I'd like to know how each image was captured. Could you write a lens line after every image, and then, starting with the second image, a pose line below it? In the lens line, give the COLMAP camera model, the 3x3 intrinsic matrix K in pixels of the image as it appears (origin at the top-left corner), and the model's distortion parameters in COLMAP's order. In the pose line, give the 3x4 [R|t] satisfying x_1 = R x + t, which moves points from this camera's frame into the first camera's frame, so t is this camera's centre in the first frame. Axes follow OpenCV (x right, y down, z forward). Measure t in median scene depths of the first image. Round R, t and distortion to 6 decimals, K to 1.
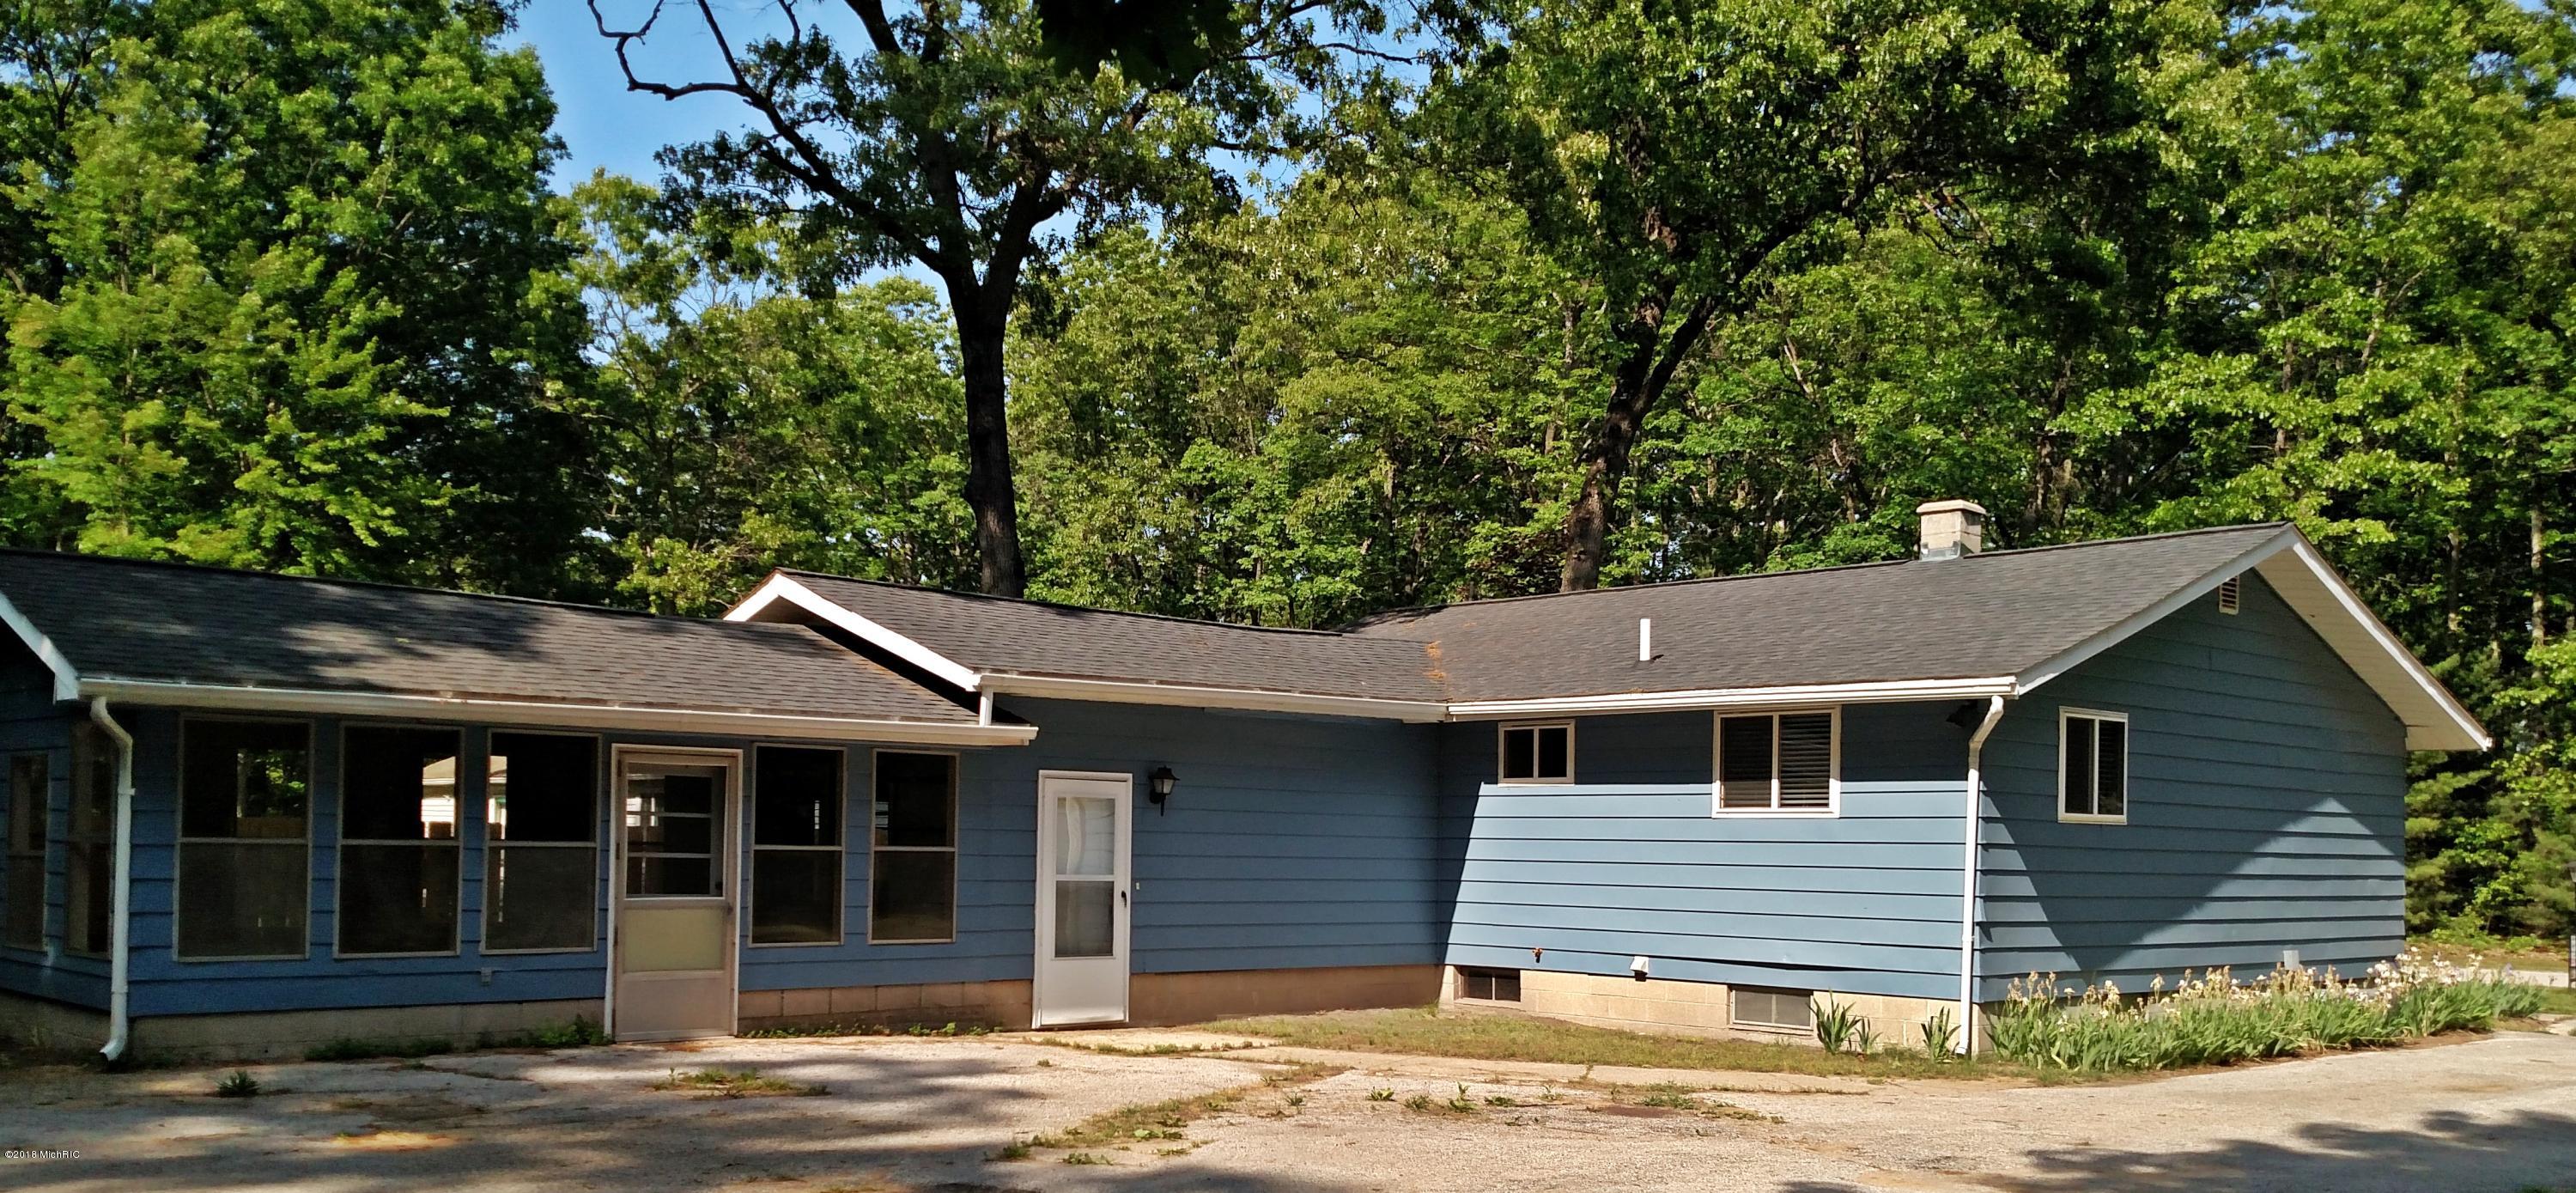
lens RADIAL K [[2203.7, 0, 1117.3], [0, 2203.7, 794.3], [0, 0, 1]] dist [0.009004, -0.009262]
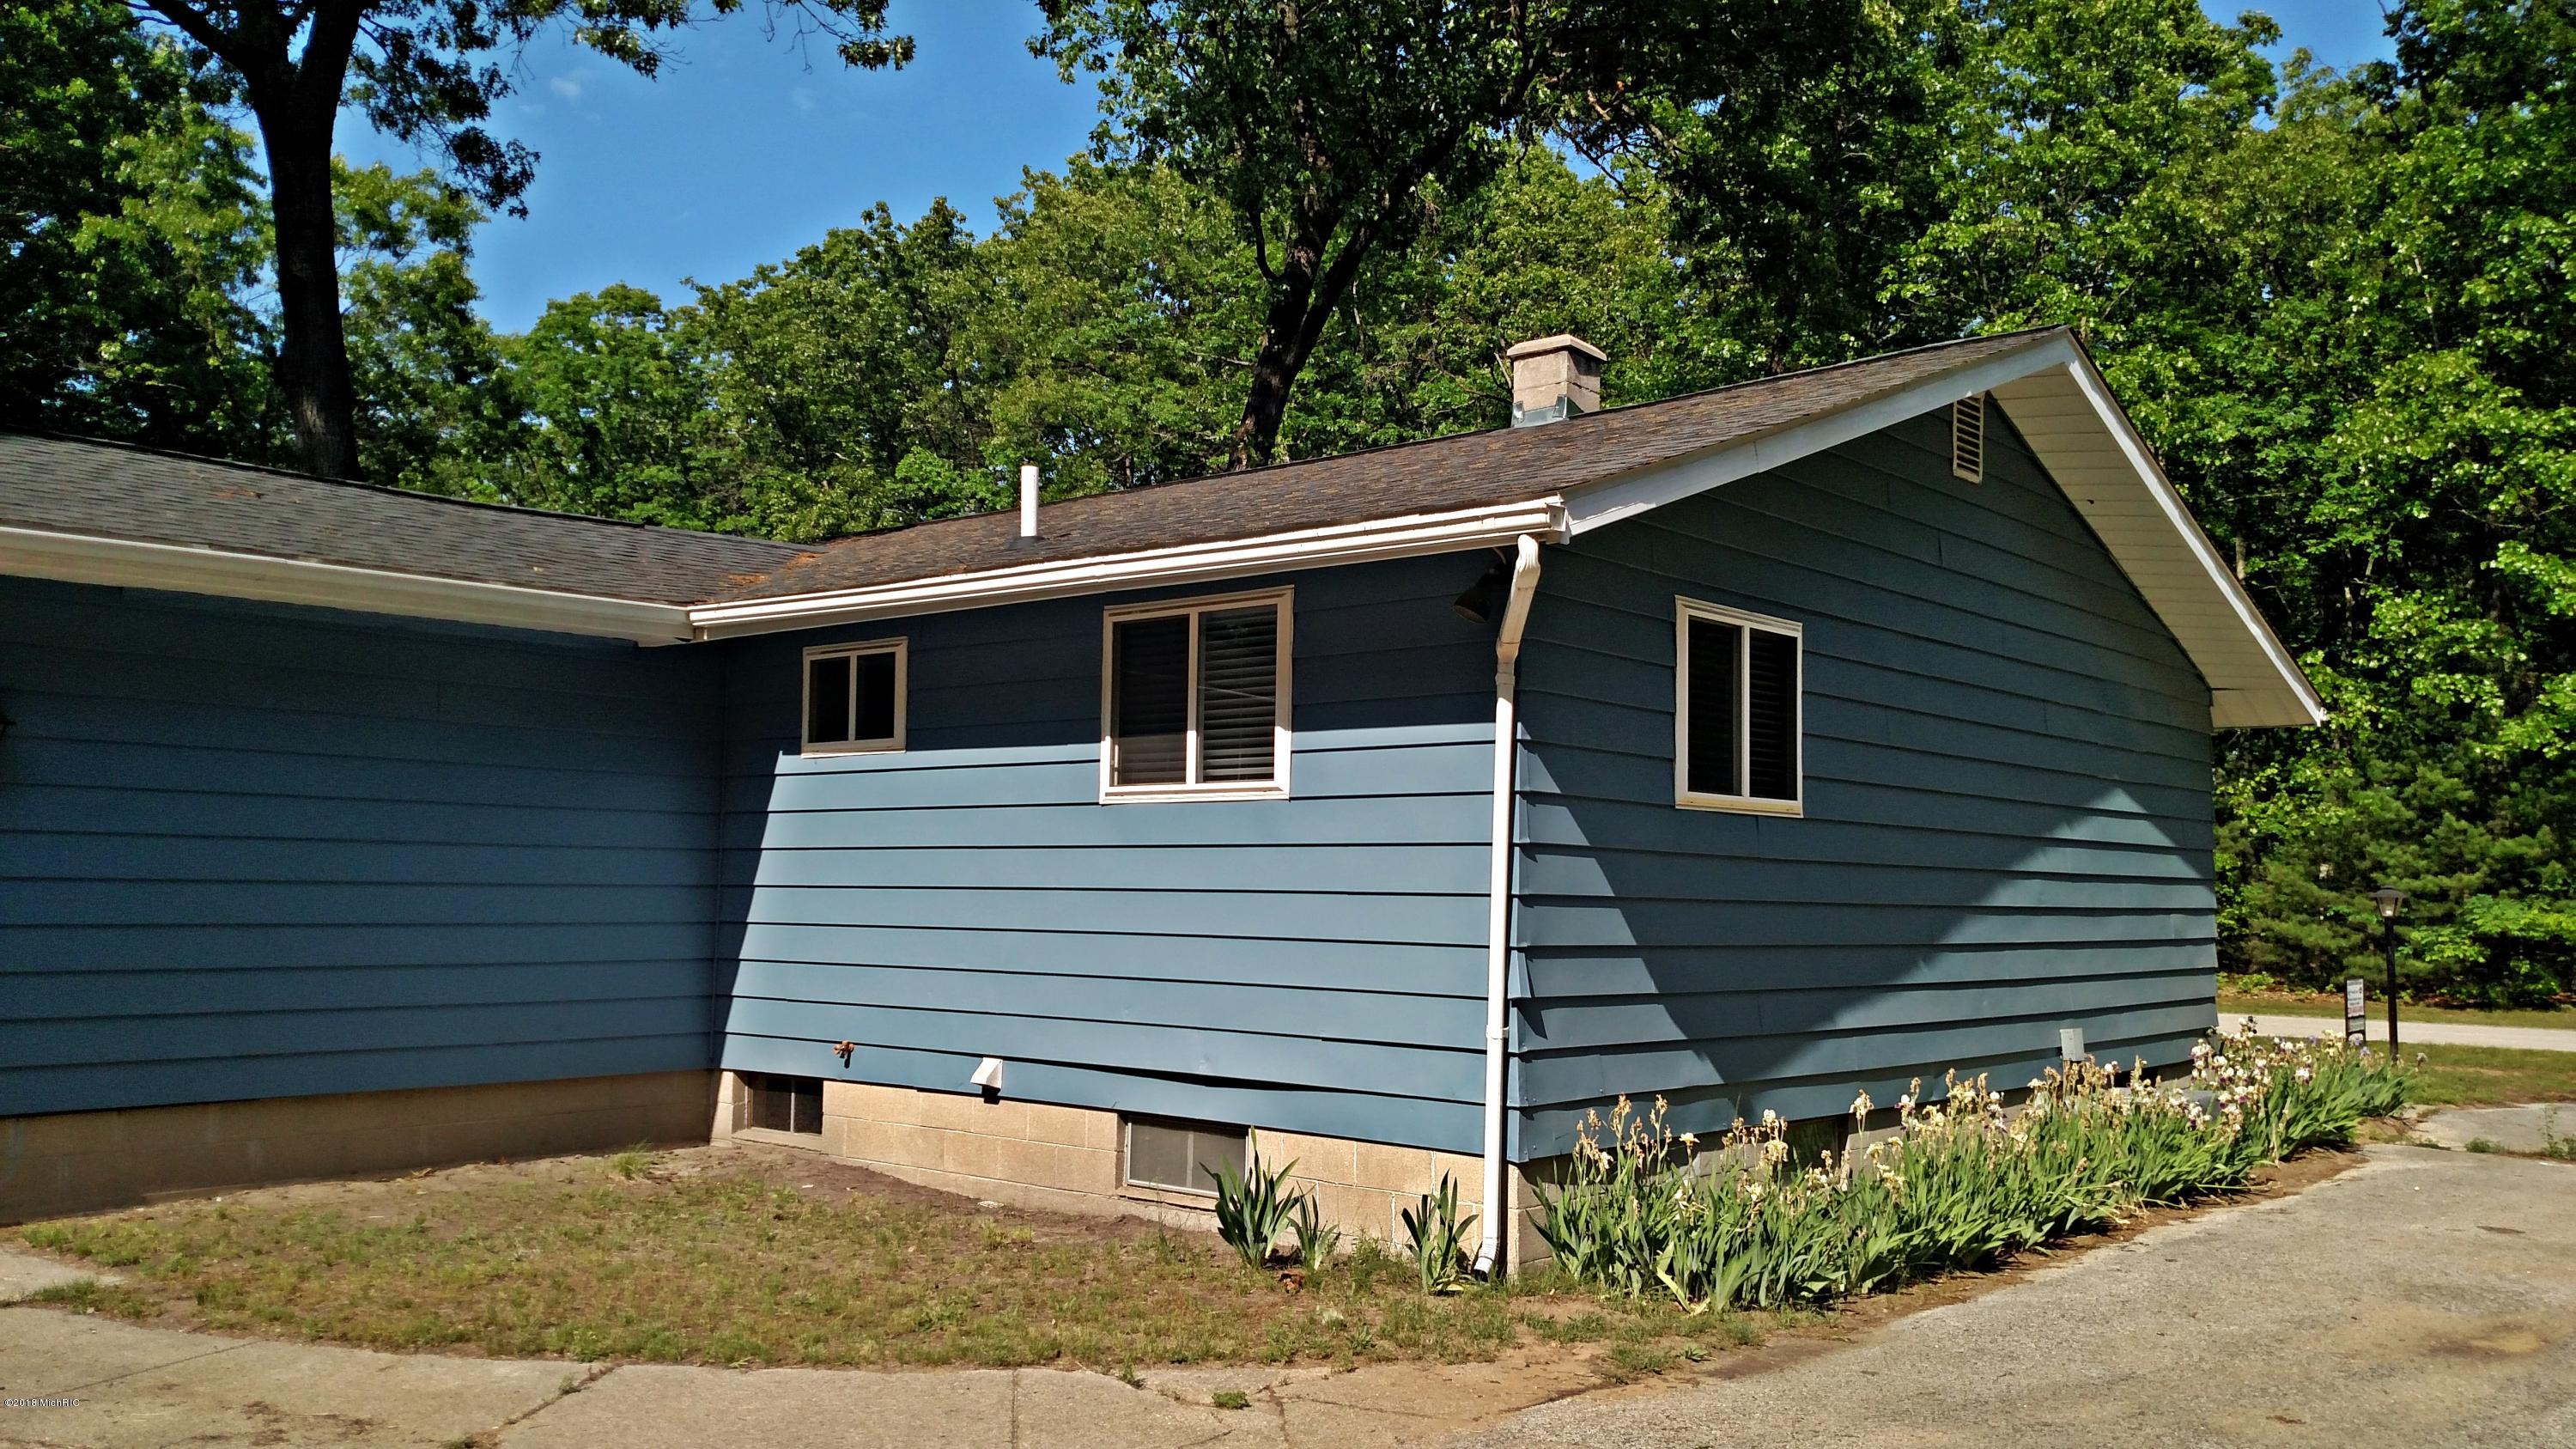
lens RADIAL K [[2050.8, 0, 1288.0], [0, 2050.8, 724.5], [0, 0, 1]] dist [0.296001, -0.590359]
pose [[0.986305, 0.007854, 0.164744, 0.218122], [0.001011, 0.998559, -0.053656, 0.017071], [-0.164928, 0.053087, 0.984876, 0.450395]]
